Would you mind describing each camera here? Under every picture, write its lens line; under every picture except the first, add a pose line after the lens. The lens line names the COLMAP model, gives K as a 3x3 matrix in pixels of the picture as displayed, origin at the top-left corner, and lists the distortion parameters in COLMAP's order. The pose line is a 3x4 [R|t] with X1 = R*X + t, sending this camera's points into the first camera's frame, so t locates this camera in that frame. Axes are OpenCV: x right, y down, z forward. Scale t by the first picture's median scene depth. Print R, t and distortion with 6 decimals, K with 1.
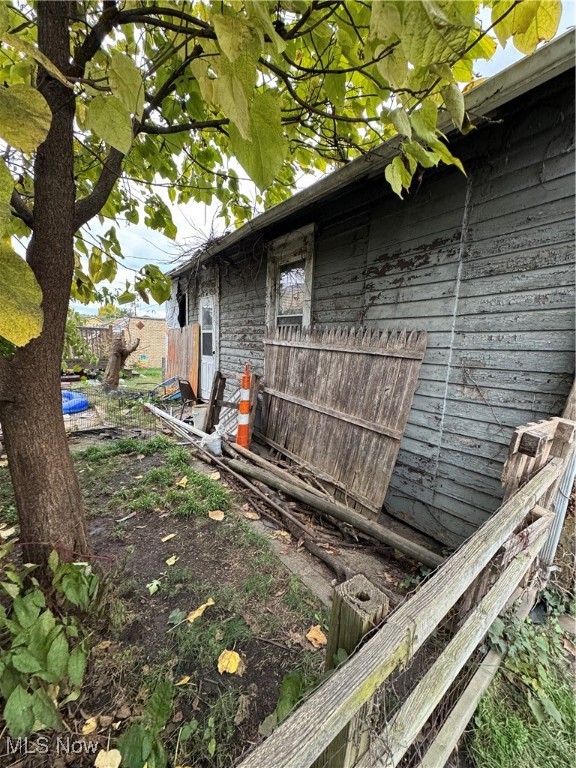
lens RADIAL K [[307.0, 0, 288.4], [0, 307.0, 383.7], [0, 0, 1]] dist [-0.002131, 0.000332]
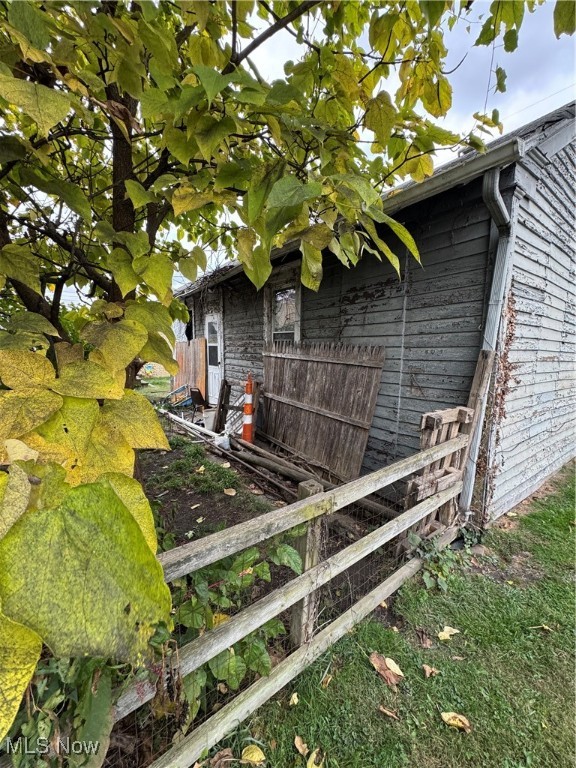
lens RADIAL K [[307.0, 0, 287.2], [0, 307.0, 384.4], [0, 0, 1]] dist [-0.002131, 0.000332]
pose [[0.999593, -0.028163, -0.004529, 0.023691], [0.028102, 0.999521, -0.012925, -0.001321], [0.004891, 0.012792, 0.999906, -0.276035]]
